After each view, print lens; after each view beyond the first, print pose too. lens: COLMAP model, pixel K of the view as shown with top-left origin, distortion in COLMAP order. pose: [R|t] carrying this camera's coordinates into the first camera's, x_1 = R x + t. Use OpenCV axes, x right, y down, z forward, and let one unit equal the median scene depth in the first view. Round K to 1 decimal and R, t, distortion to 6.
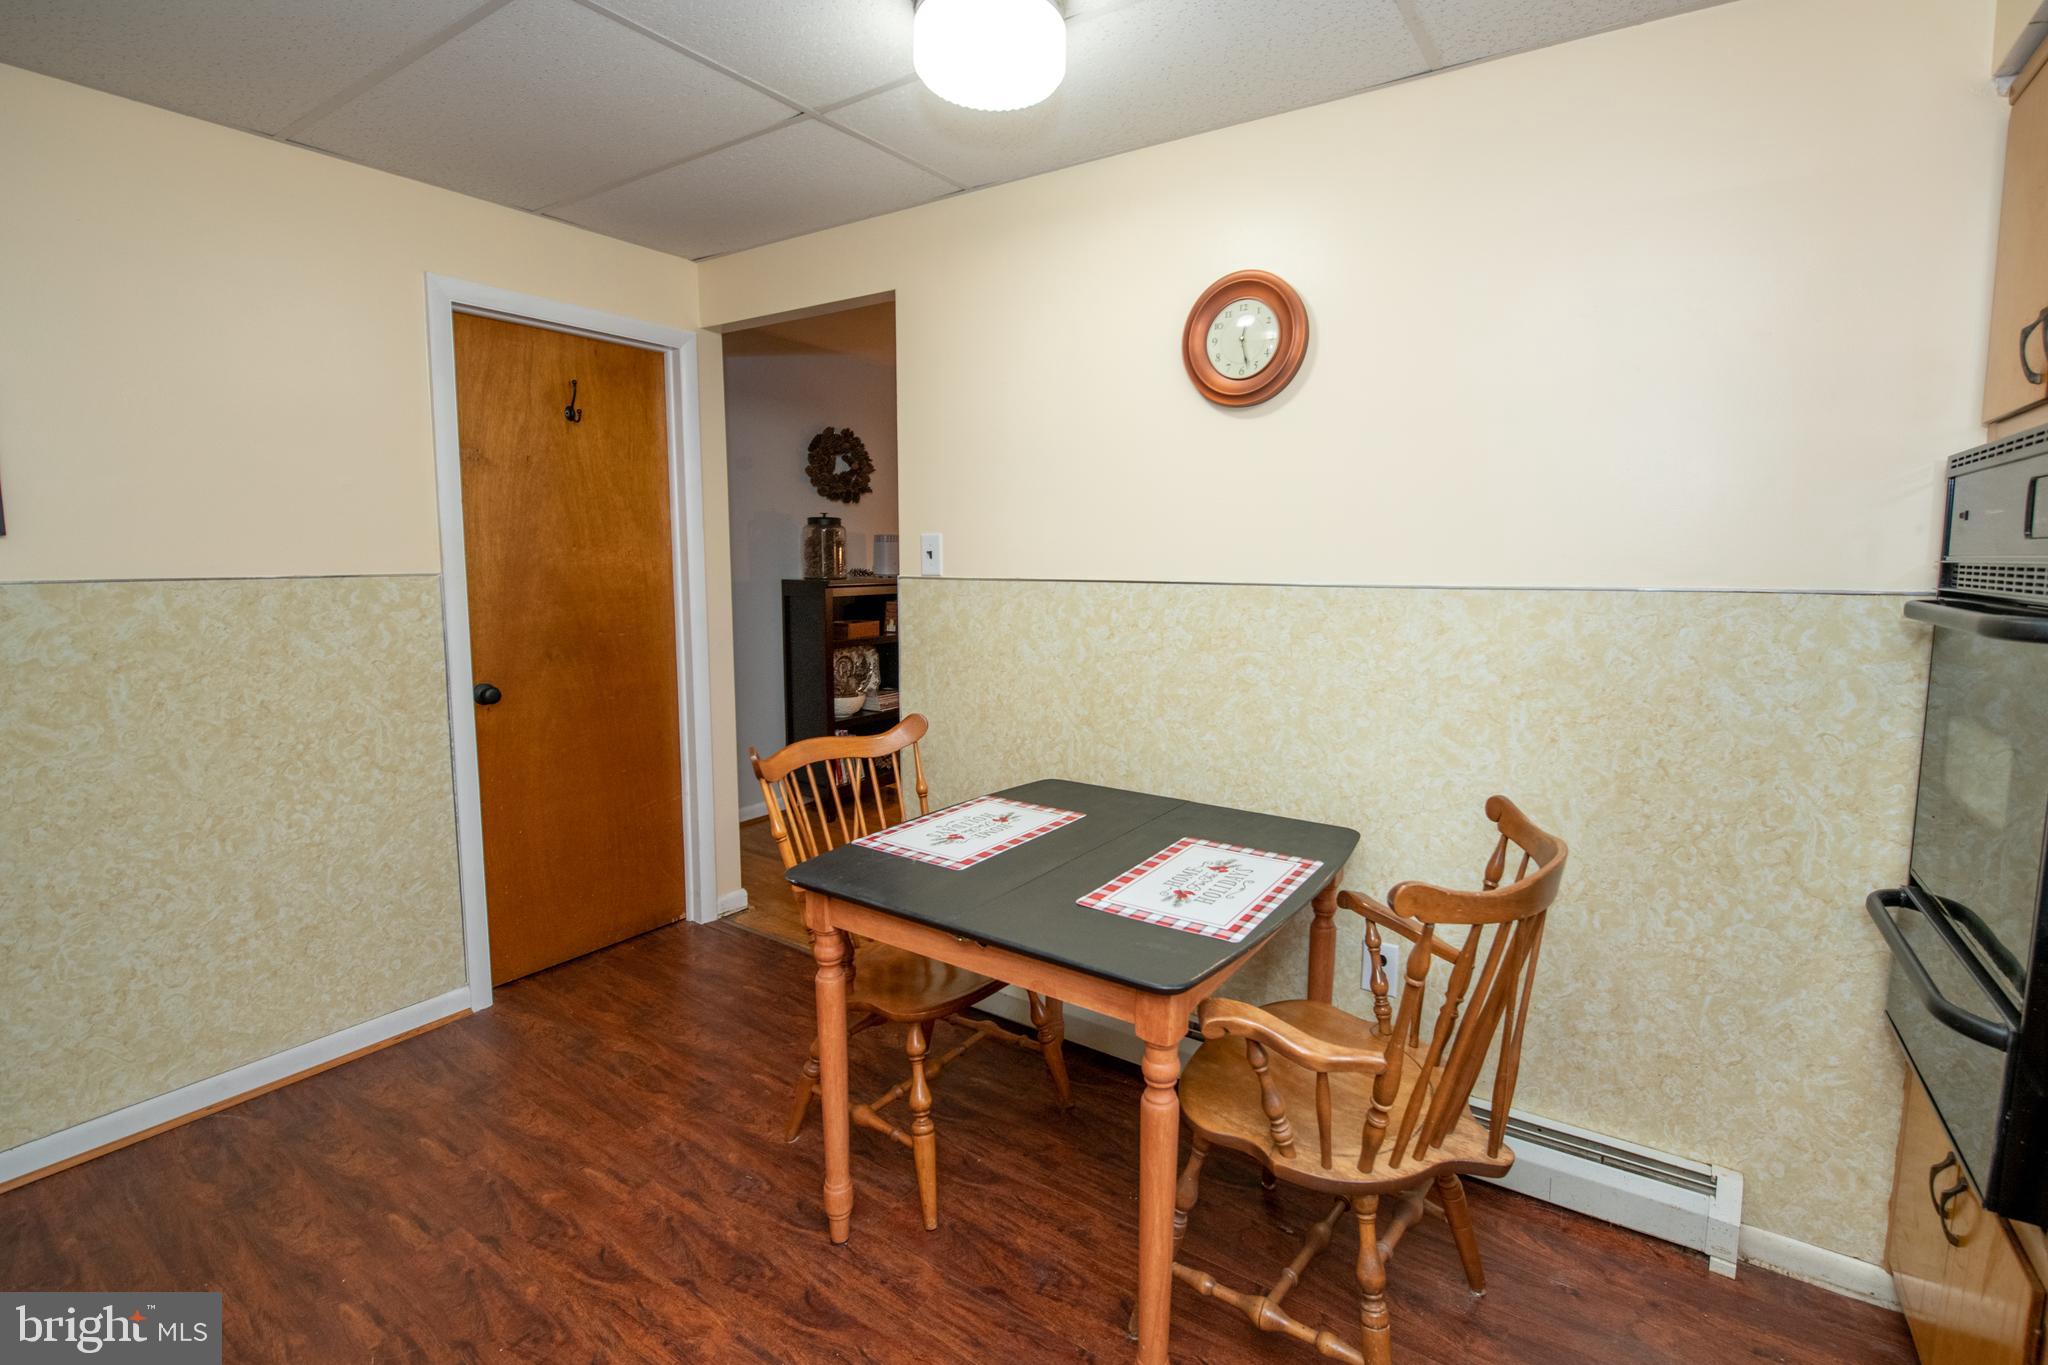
lens RADIAL K [[912.1, 0, 1032.5], [0, 912.1, 650.8], [0, 0, 1]] dist [-0.014416, -0.002508]
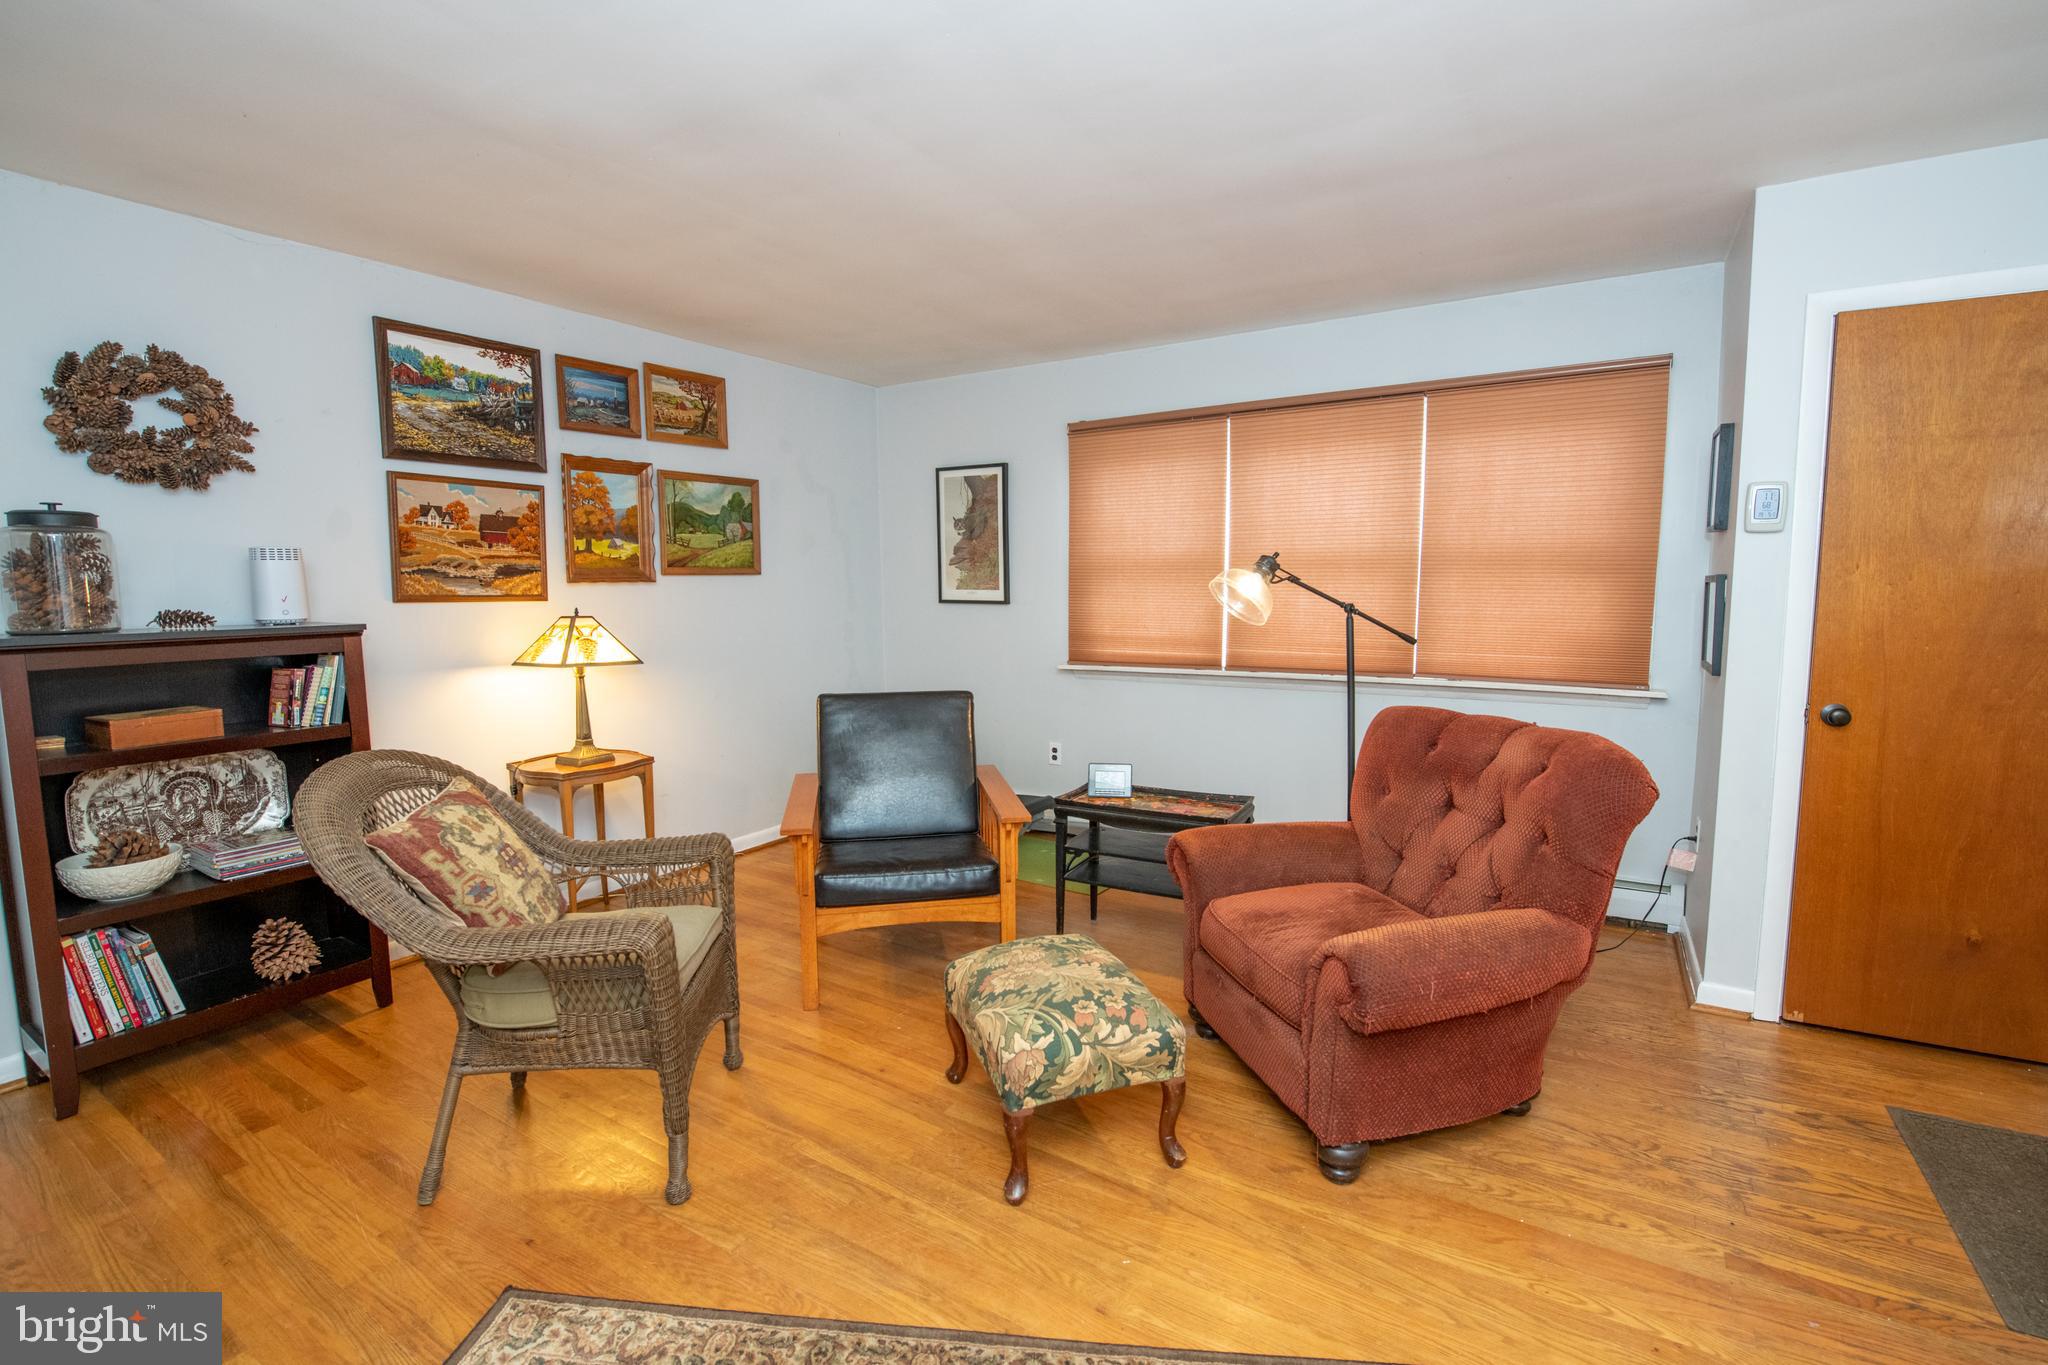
lens RADIAL K [[892.6, 0, 1026.7], [0, 892.6, 676.4], [0, 0, 1]] dist [-0.014574, -0.002379]
pose [[0.999124, -0.011312, 0.040286, 0.279763], [0.011521, 0.999921, -0.004954, -0.044312], [-0.040227, 0.005414, 0.999176, 0.477136]]
